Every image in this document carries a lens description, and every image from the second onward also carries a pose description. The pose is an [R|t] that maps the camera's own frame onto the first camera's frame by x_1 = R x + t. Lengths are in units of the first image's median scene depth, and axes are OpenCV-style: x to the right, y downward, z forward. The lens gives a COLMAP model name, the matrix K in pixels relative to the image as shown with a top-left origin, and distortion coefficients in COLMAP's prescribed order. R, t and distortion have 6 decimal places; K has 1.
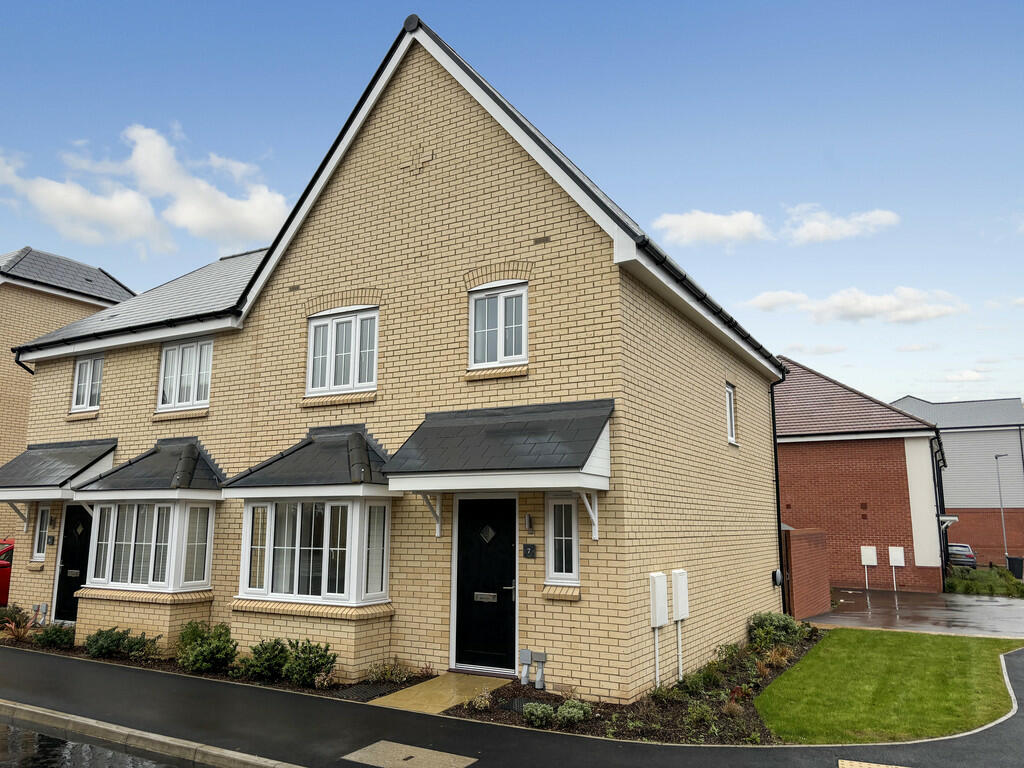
lens RADIAL K [[778.3, 0, 507.6], [0, 778.3, 385.4], [0, 0, 1]] dist [0.025384, -0.019514]
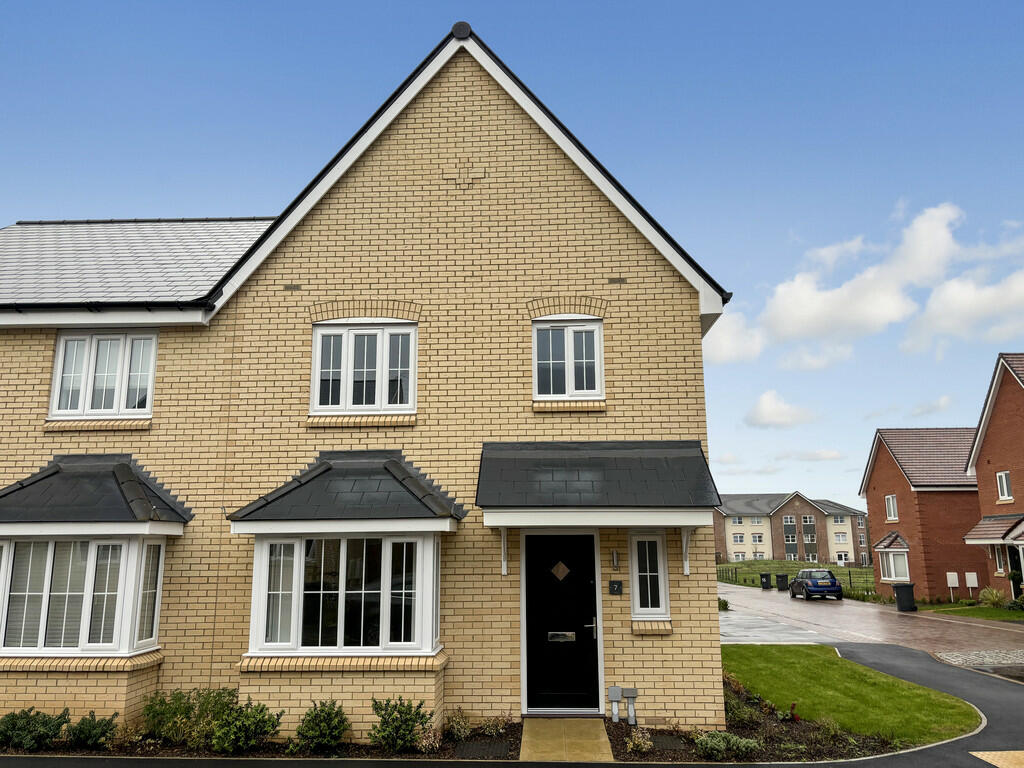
lens RADIAL K [[778.3, 0, 505.8], [0, 778.3, 384.3], [0, 0, 1]] dist [0.025384, -0.019514]
pose [[0.889978, 0.081089, 0.448736, -0.503810], [-0.067867, 0.996656, -0.045500, 0.006013], [-0.450925, 0.010040, 0.892505, 0.142430]]
